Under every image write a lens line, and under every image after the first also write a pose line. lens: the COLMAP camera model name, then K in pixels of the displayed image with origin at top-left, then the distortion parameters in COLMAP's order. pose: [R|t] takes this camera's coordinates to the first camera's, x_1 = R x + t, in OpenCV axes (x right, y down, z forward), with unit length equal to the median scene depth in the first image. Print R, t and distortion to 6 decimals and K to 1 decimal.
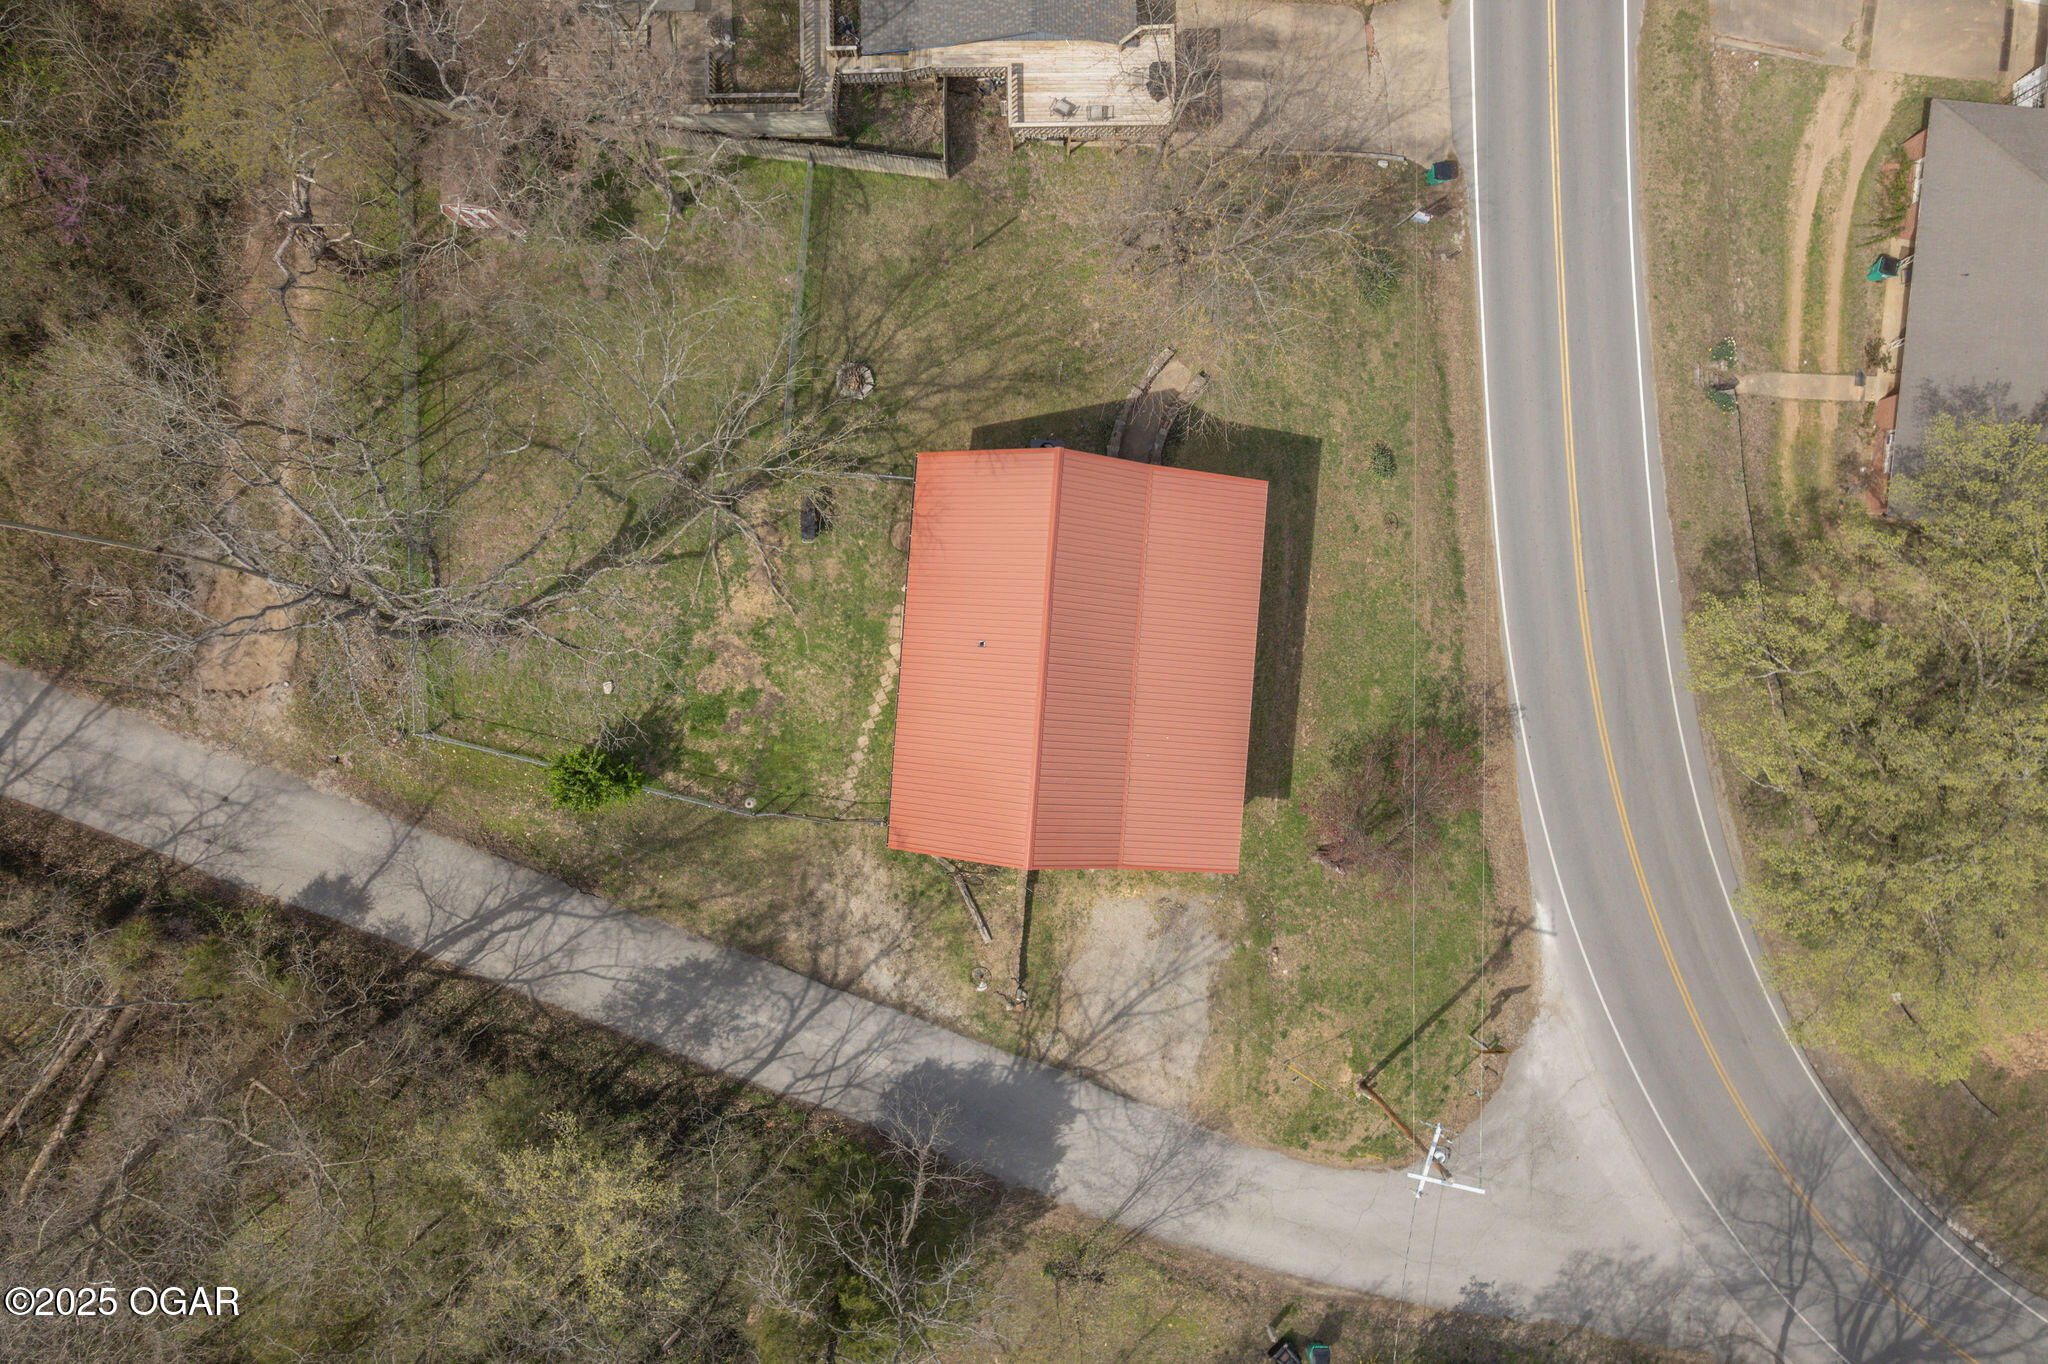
lens RADIAL K [[1315.6, 0, 1034.1], [0, 1315.6, 678.0], [0, 0, 1]] dist [-0.045896, 0.001708]
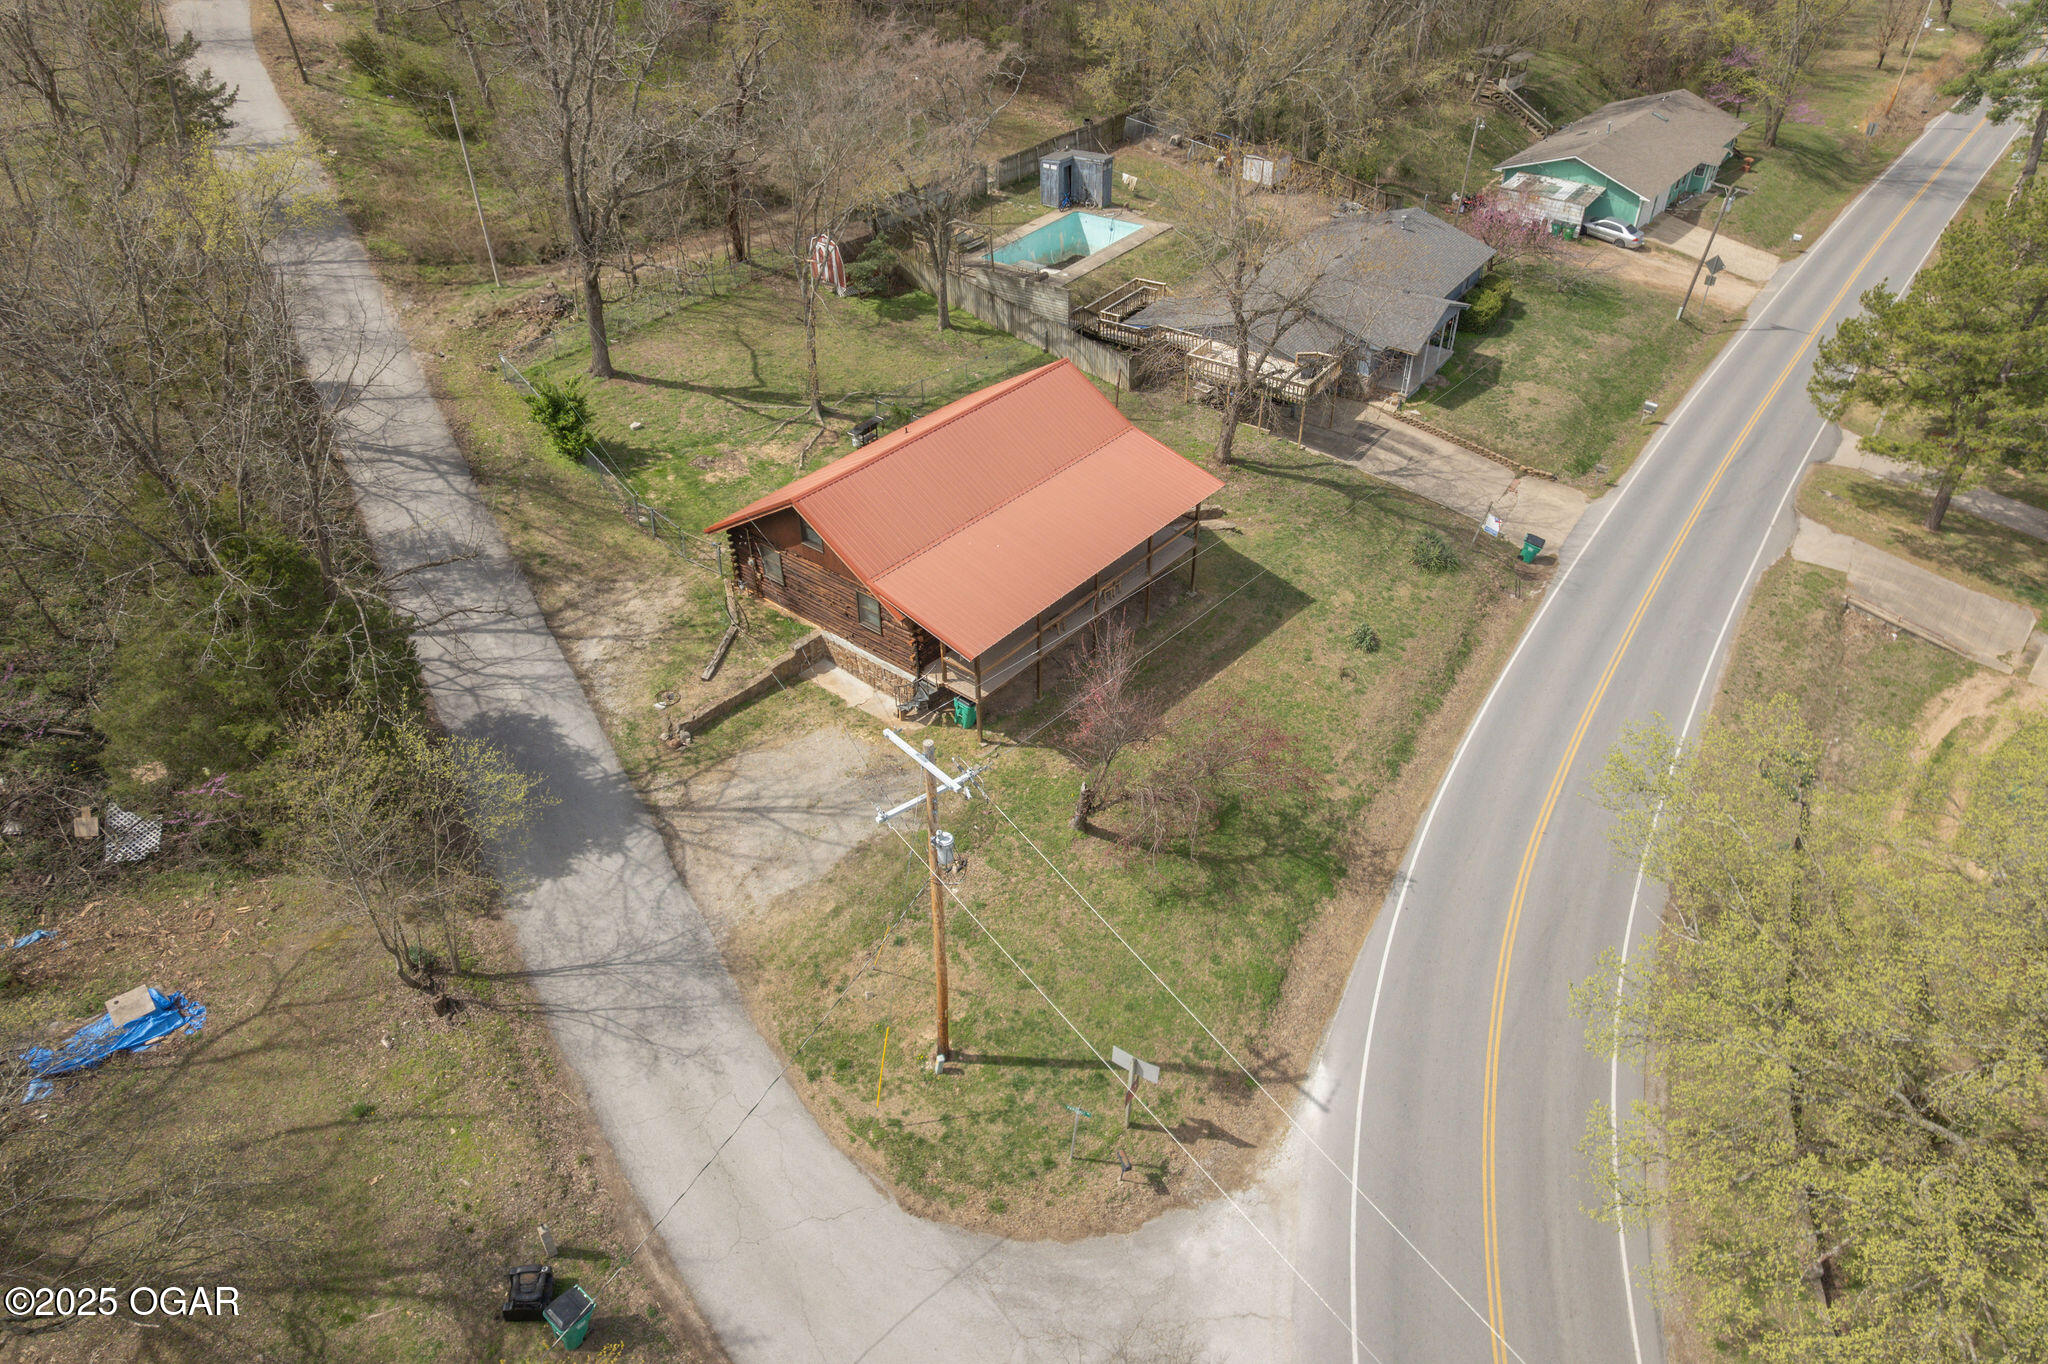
lens RADIAL K [[1315.6, 0, 1034.1], [0, 1315.6, 678.0], [0, 0, 1]] dist [-0.045896, 0.001708]
pose [[0.819631, 0.339014, -0.461818, 0.550627], [-0.572789, 0.500262, -0.649346, 0.643994], [0.010893, 0.796748, 0.604213, 0.472313]]
